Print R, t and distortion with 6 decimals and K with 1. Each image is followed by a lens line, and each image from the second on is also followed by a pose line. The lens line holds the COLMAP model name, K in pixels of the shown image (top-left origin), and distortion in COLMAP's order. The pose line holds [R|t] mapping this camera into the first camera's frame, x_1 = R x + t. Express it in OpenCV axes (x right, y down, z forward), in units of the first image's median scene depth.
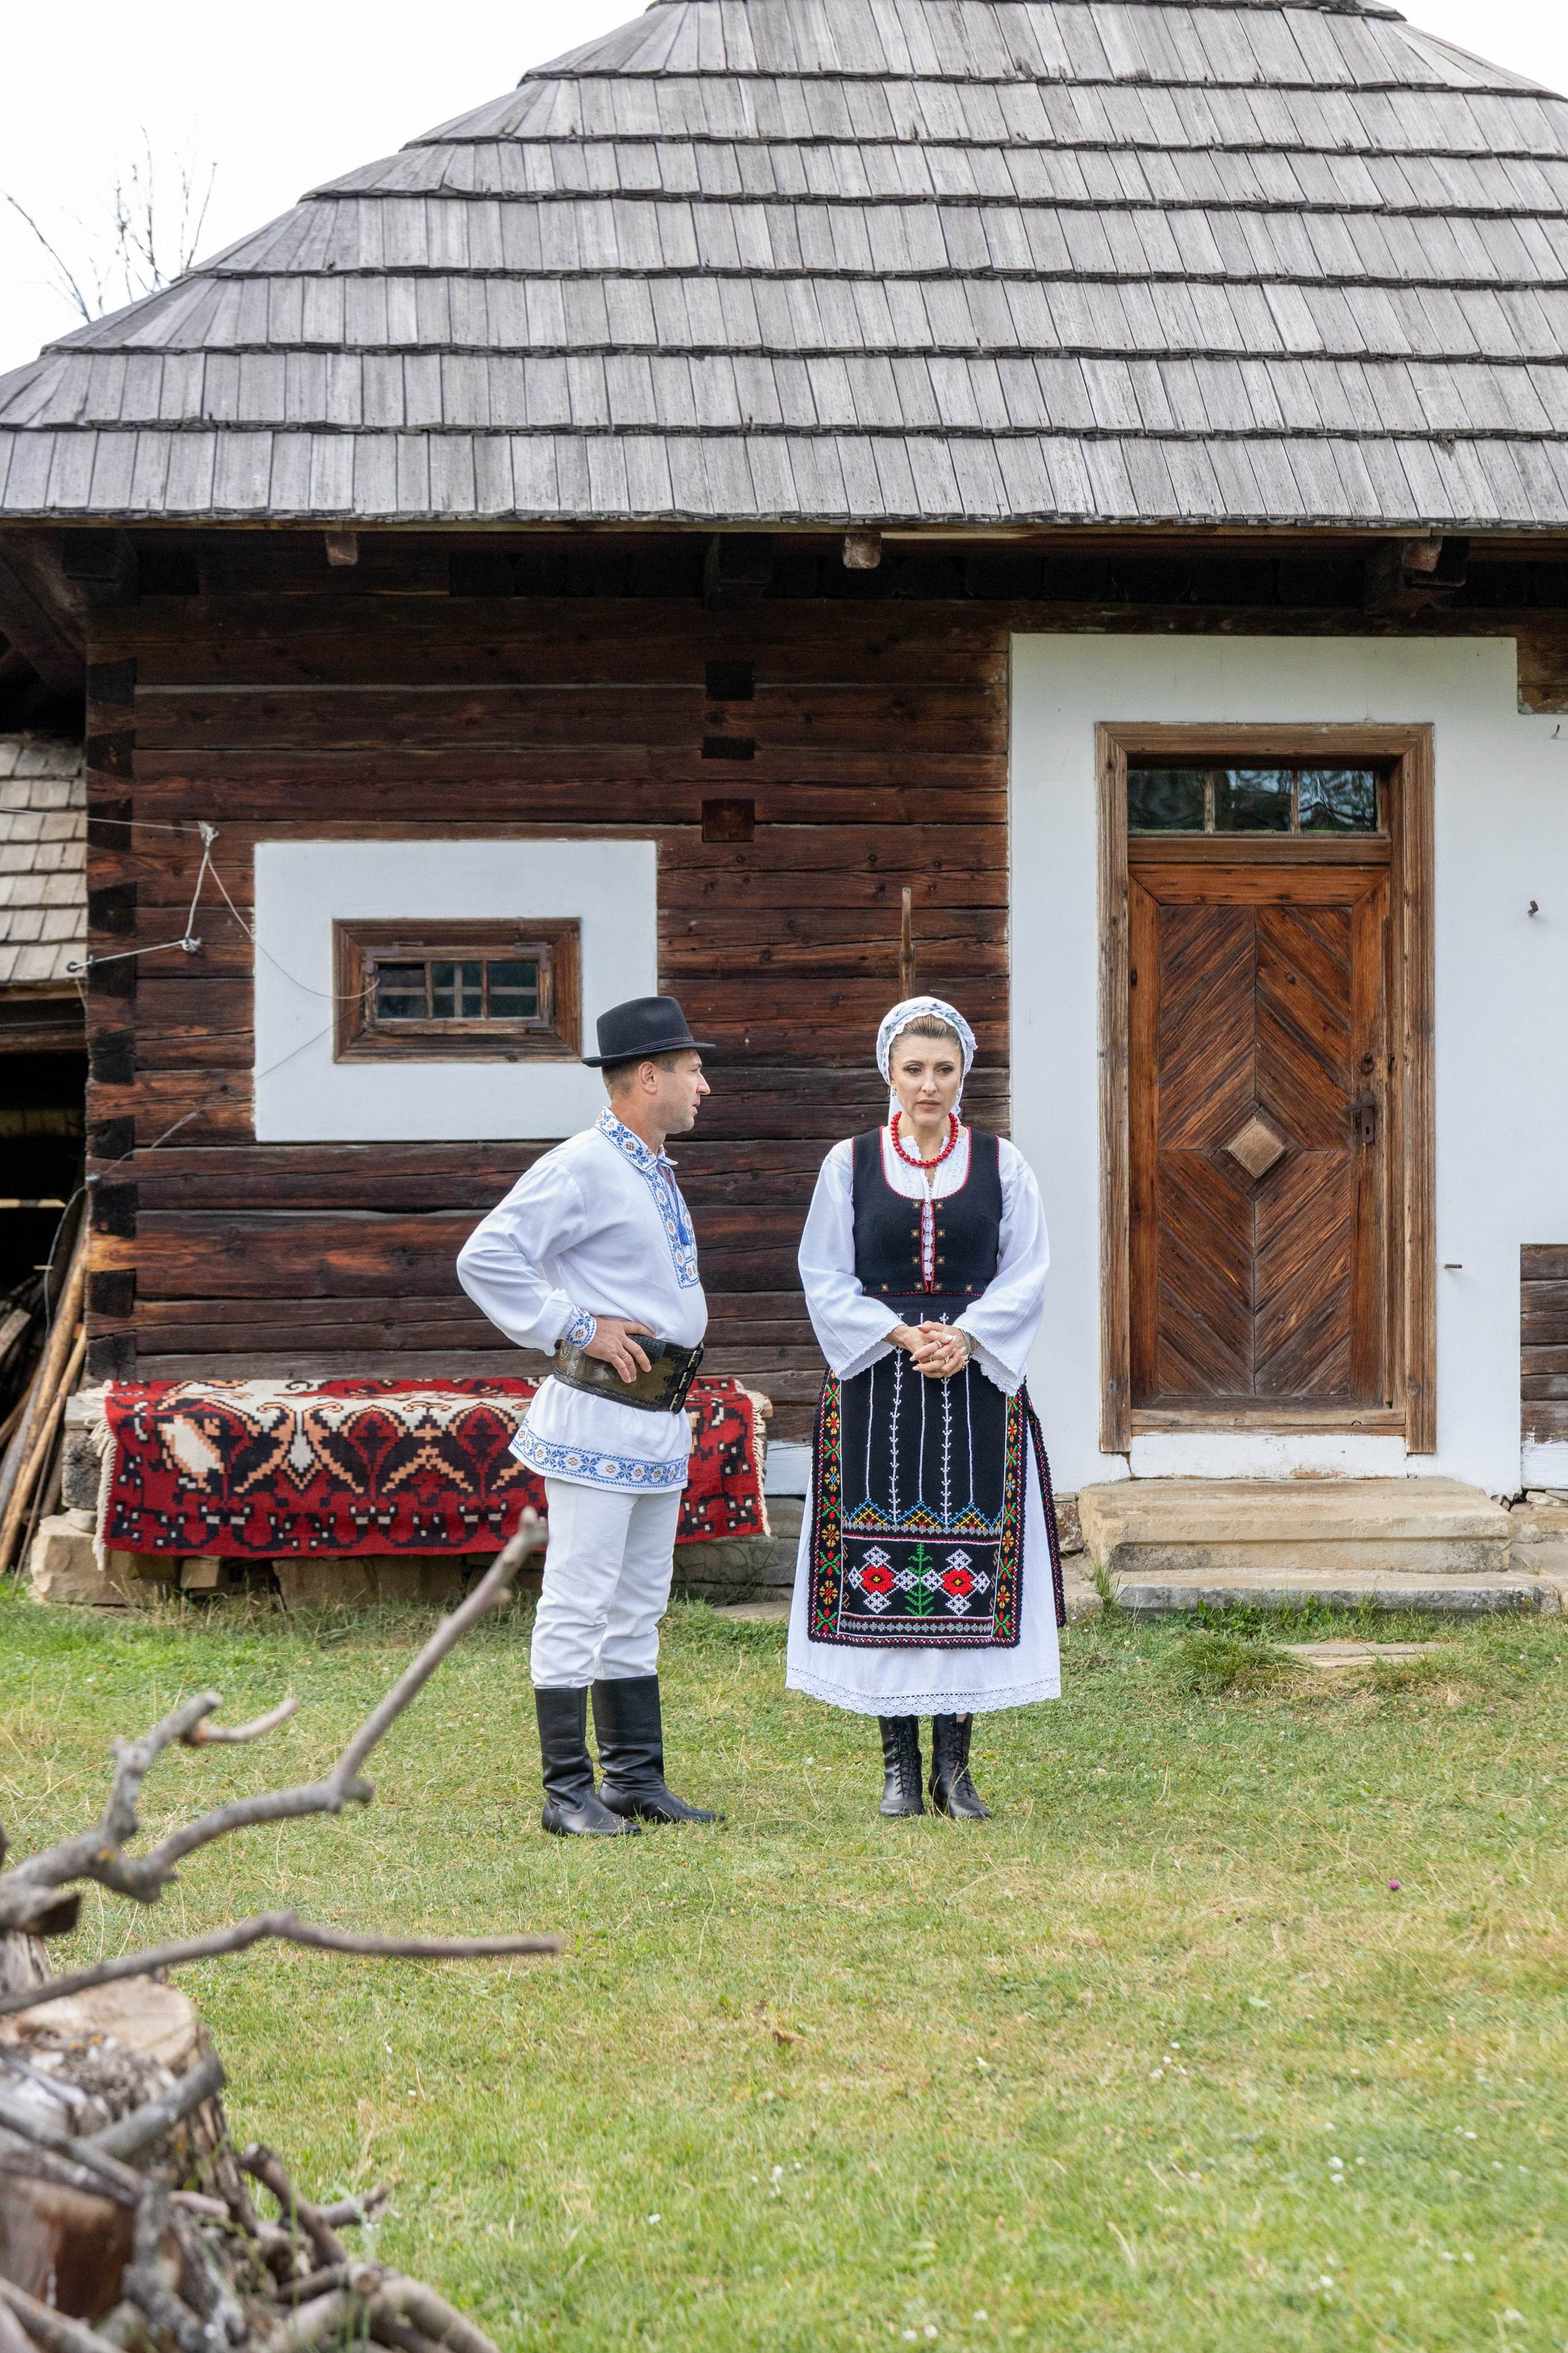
lens RADIAL K [[4722.5, 0, 834.8], [0, 4722.5, 1178.4], [0, 0, 1]] dist [0.045748, -0.256109]
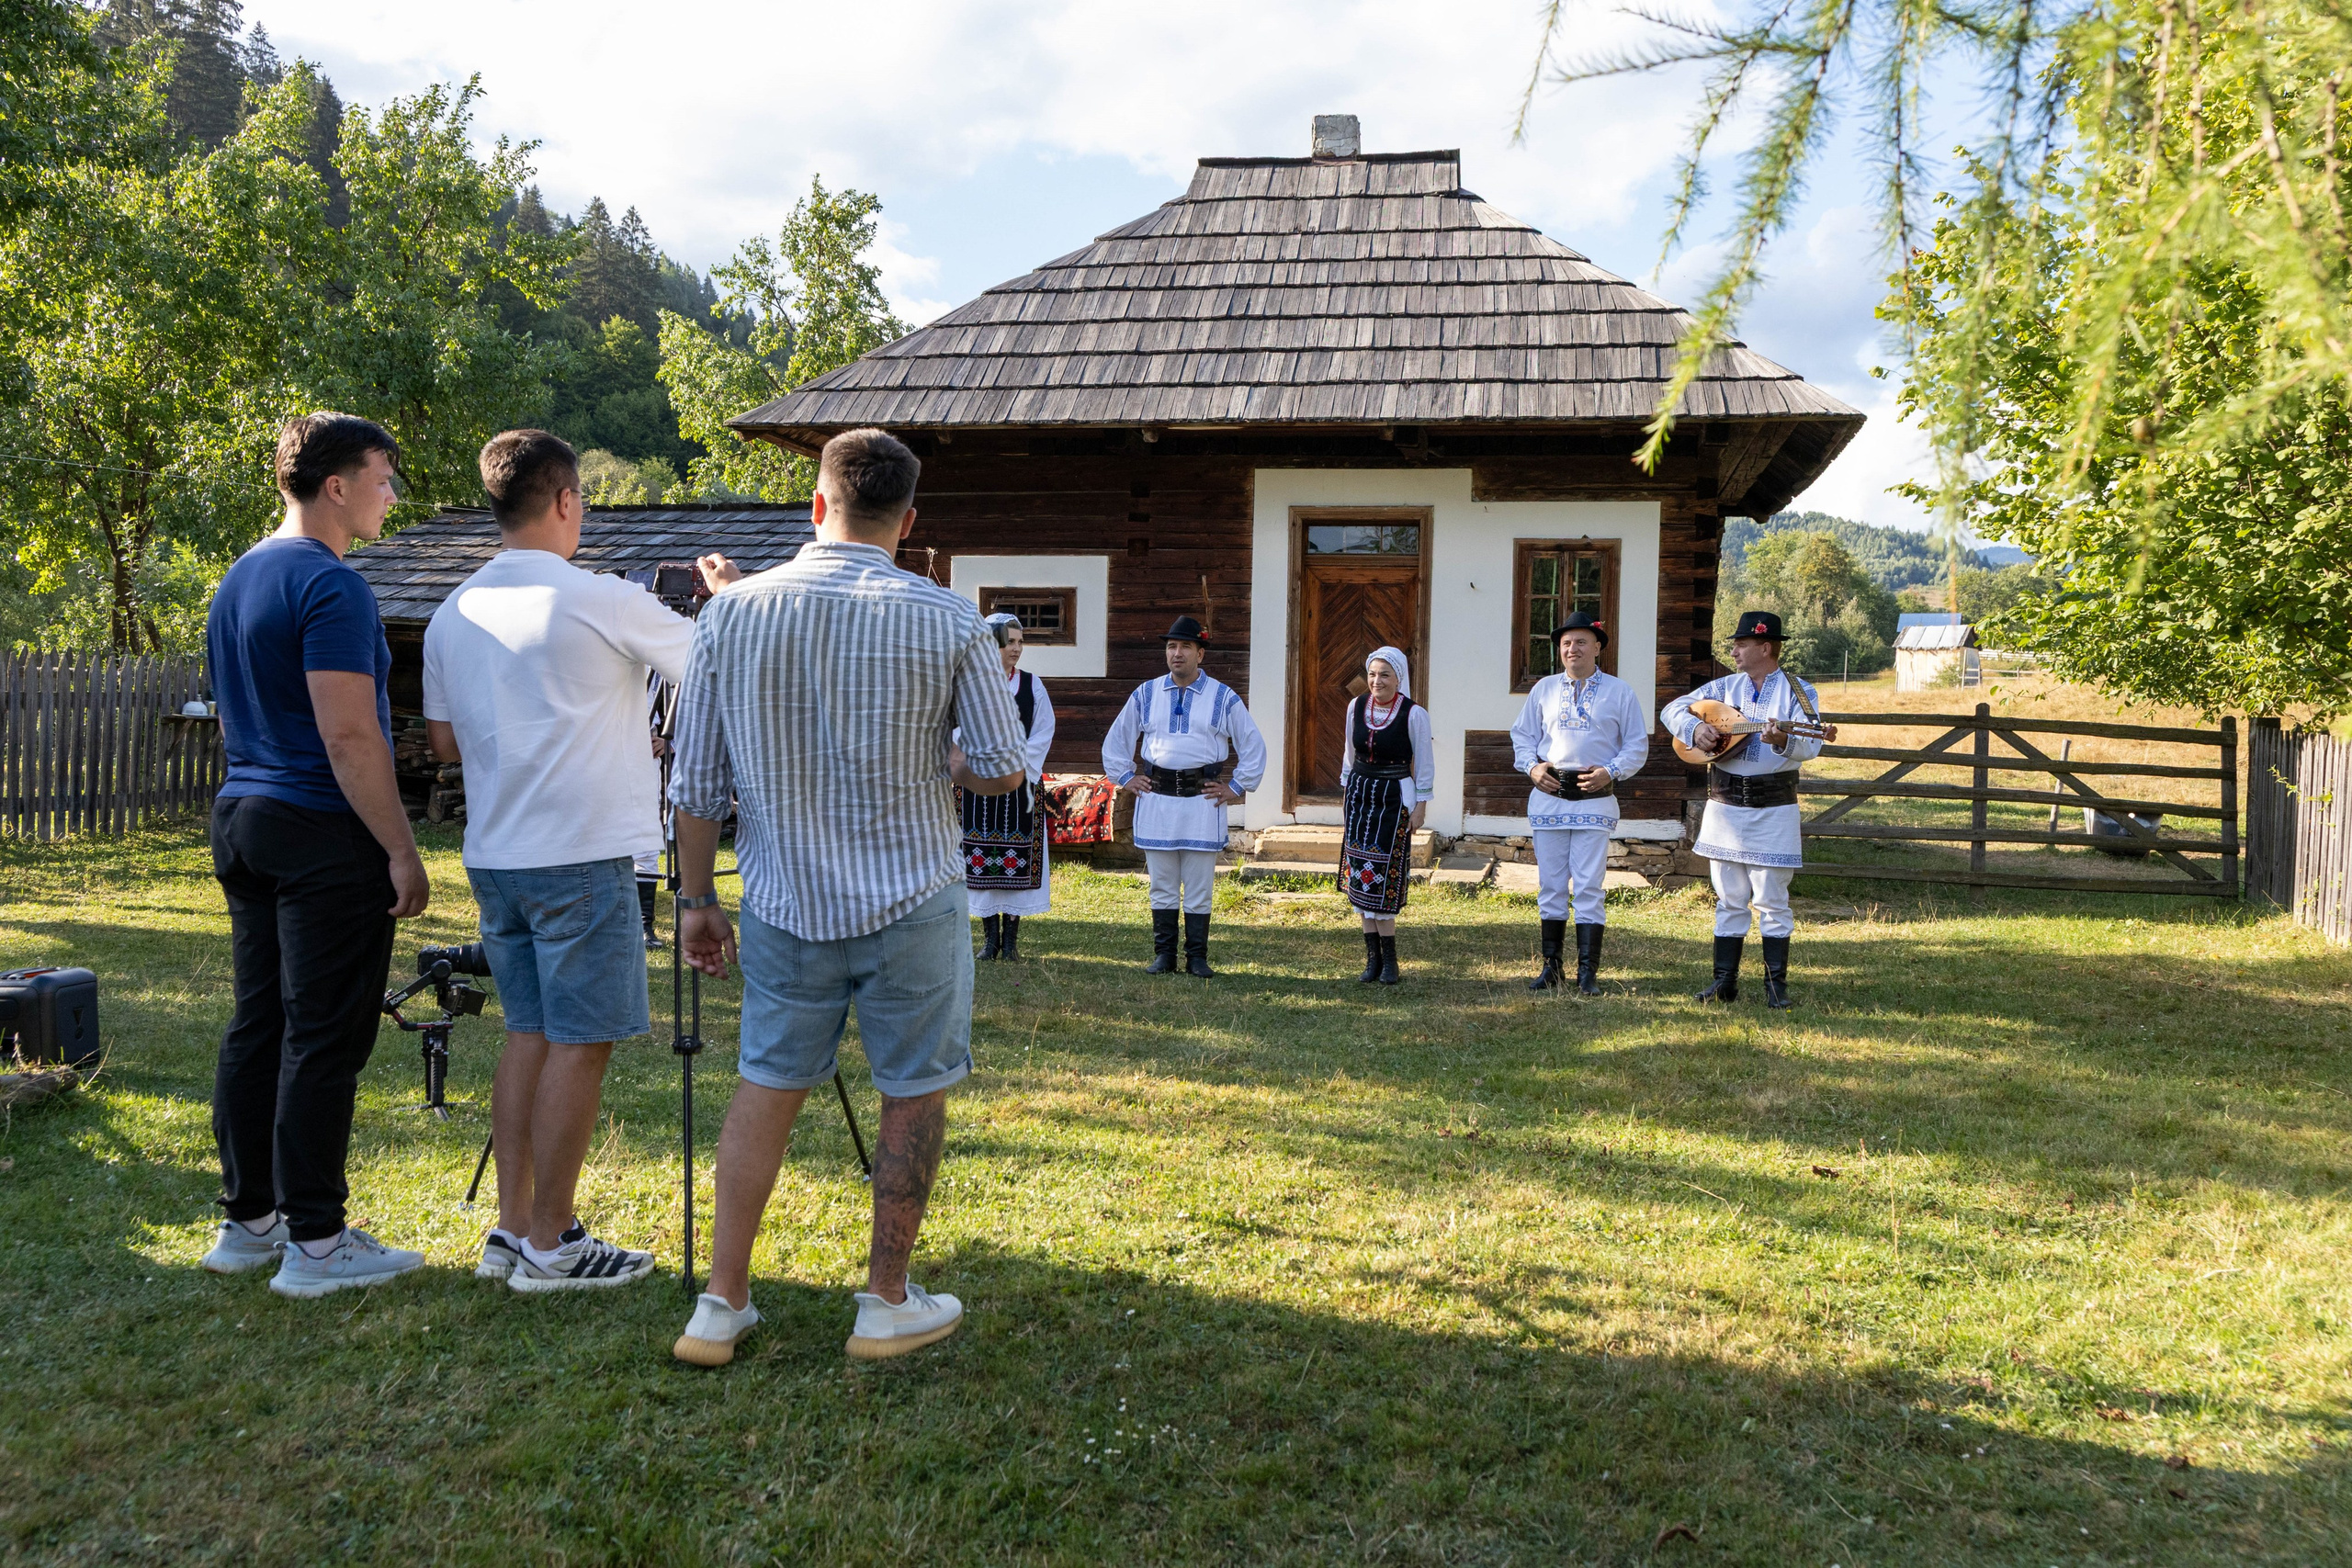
lens RADIAL K [[1945.9, 0, 1176.0], [0, 1945.9, 784.0], [0, 0, 1]] dist [0.033056, 0.005084]
pose [[0.964576, 0.033003, -0.261733, 0.264912], [-0.021269, 0.998643, 0.047538, -0.002289], [0.262947, -0.040288, 0.963969, 0.034671]]
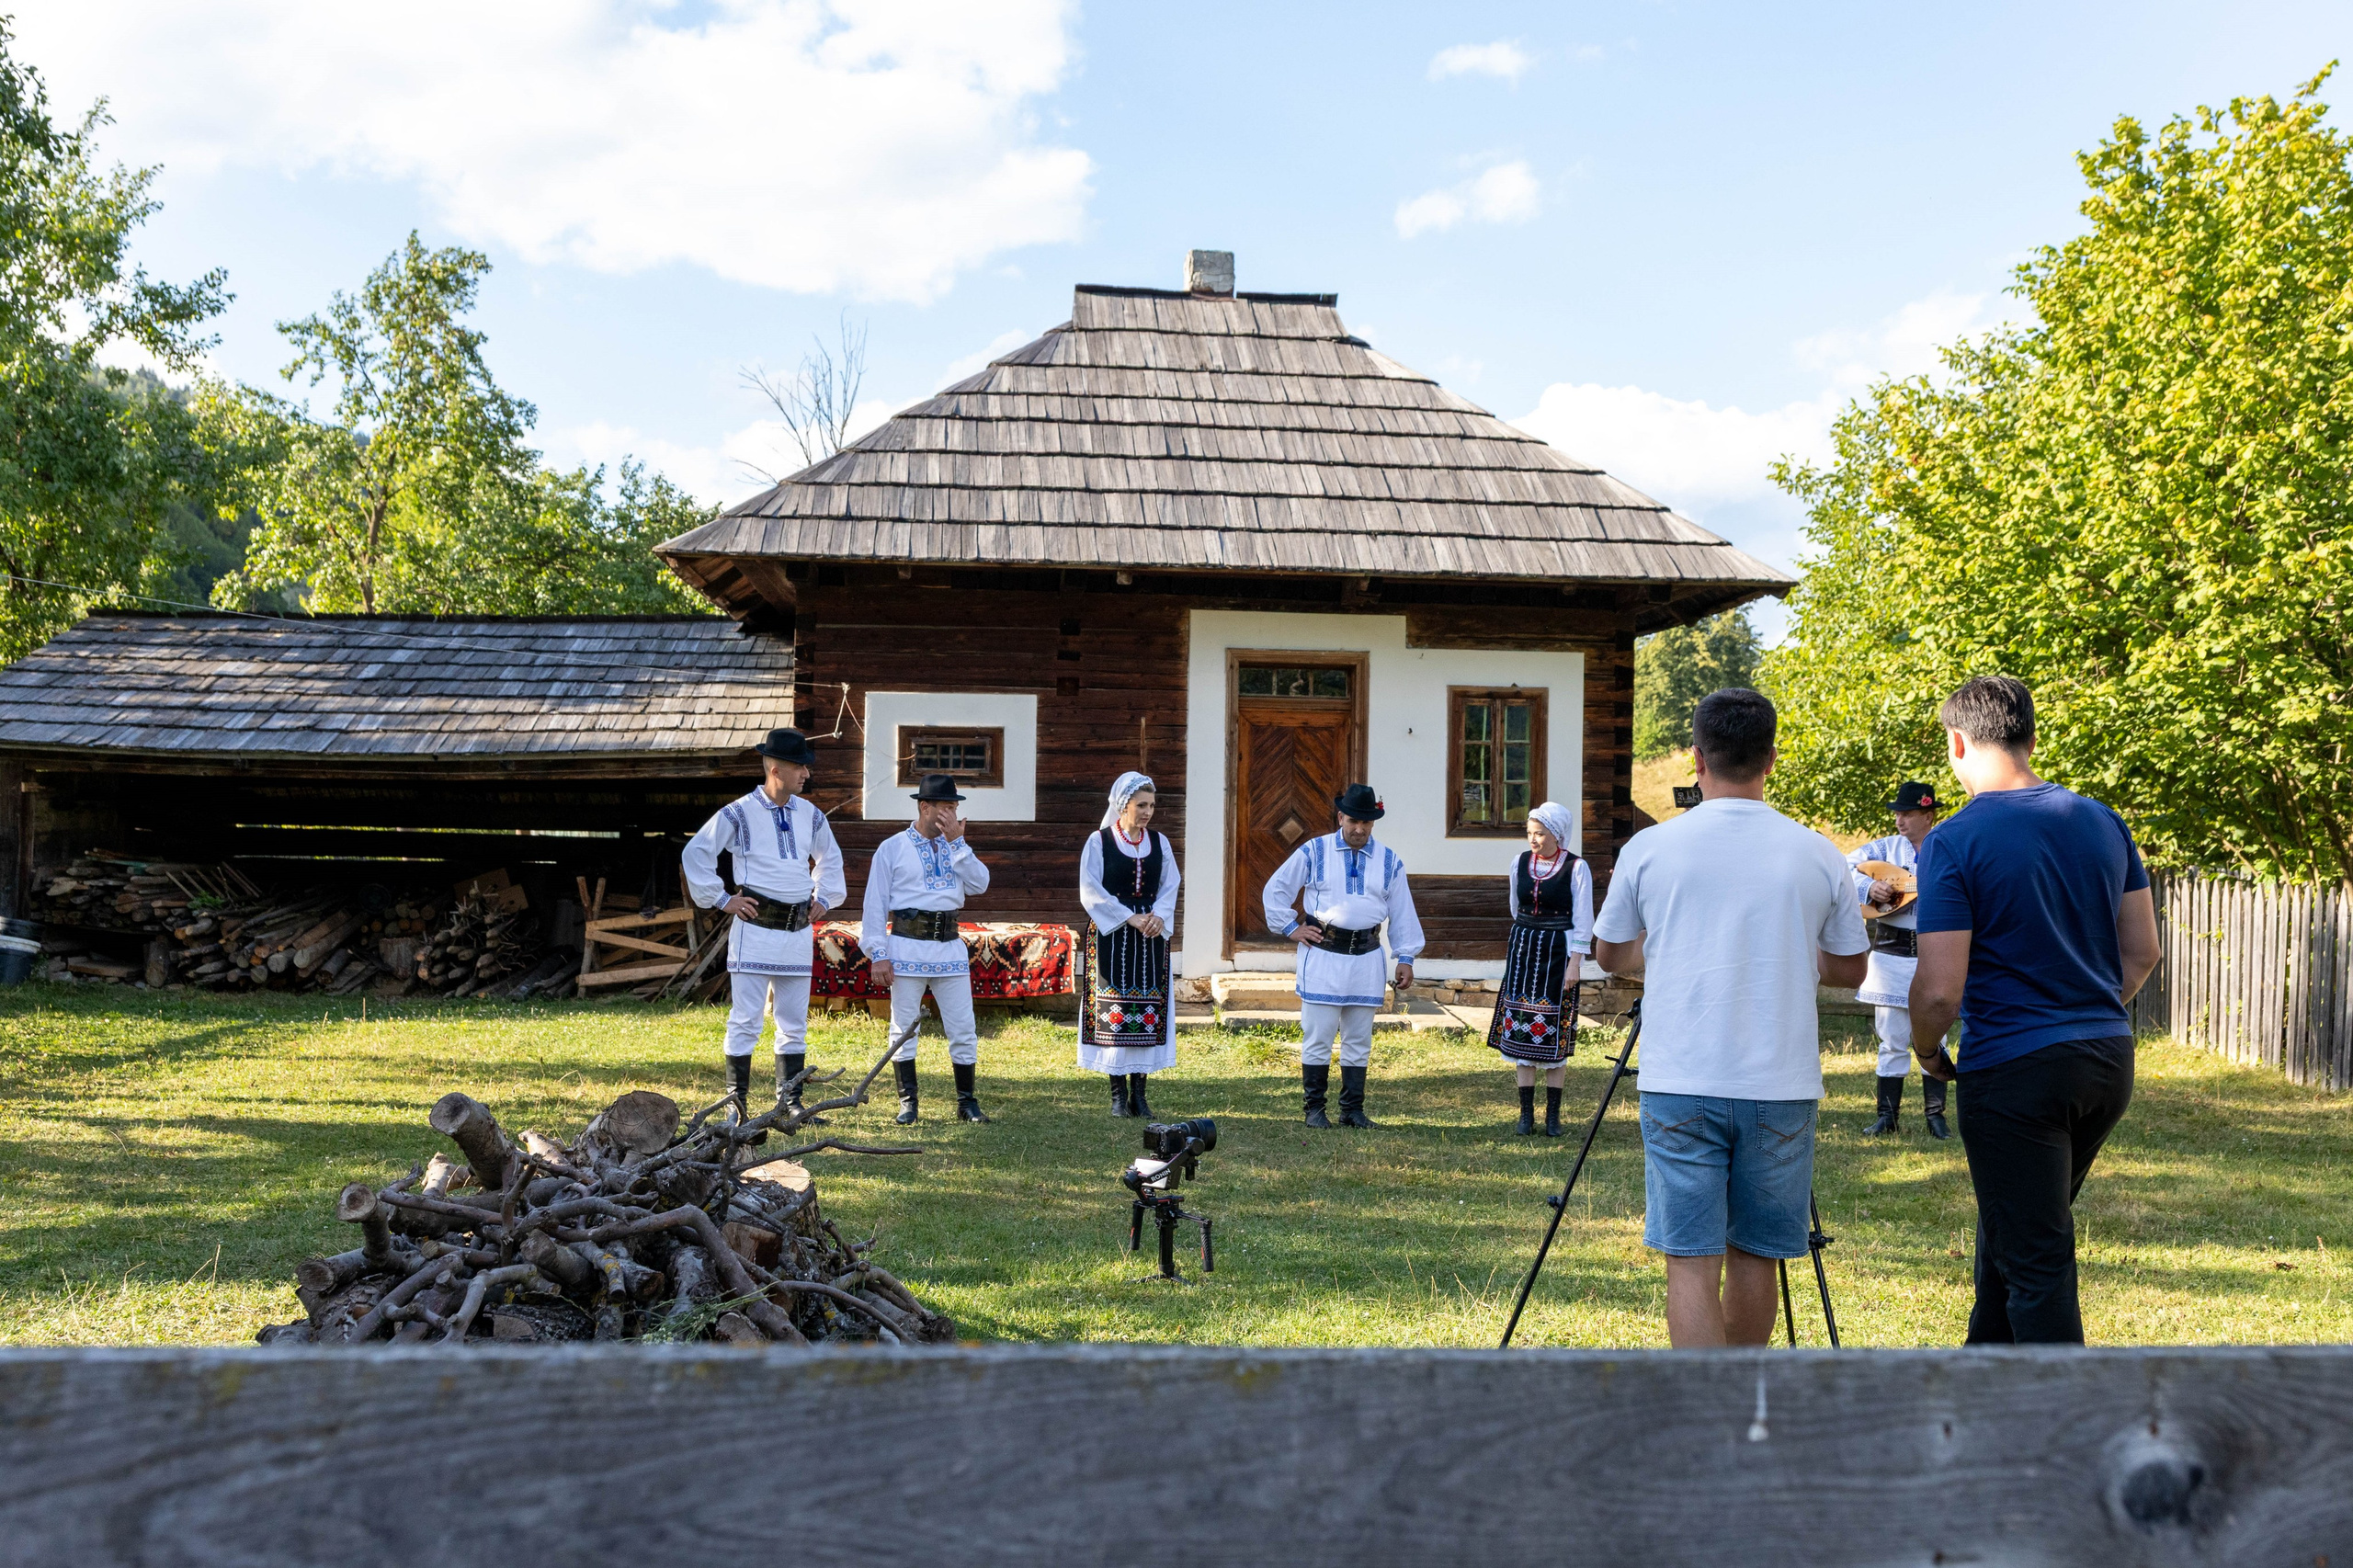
lens RADIAL K [[2229.8, 0, 1176.5], [0, 2229.8, 784.0], [0, 0, 1]] dist [0.019789, 0.010343]
pose [[0.999713, 0.021358, 0.010835, 0.020313], [-0.021217, 0.999691, -0.012951, -0.014373], [-0.011108, 0.012718, 0.999857, -0.107522]]
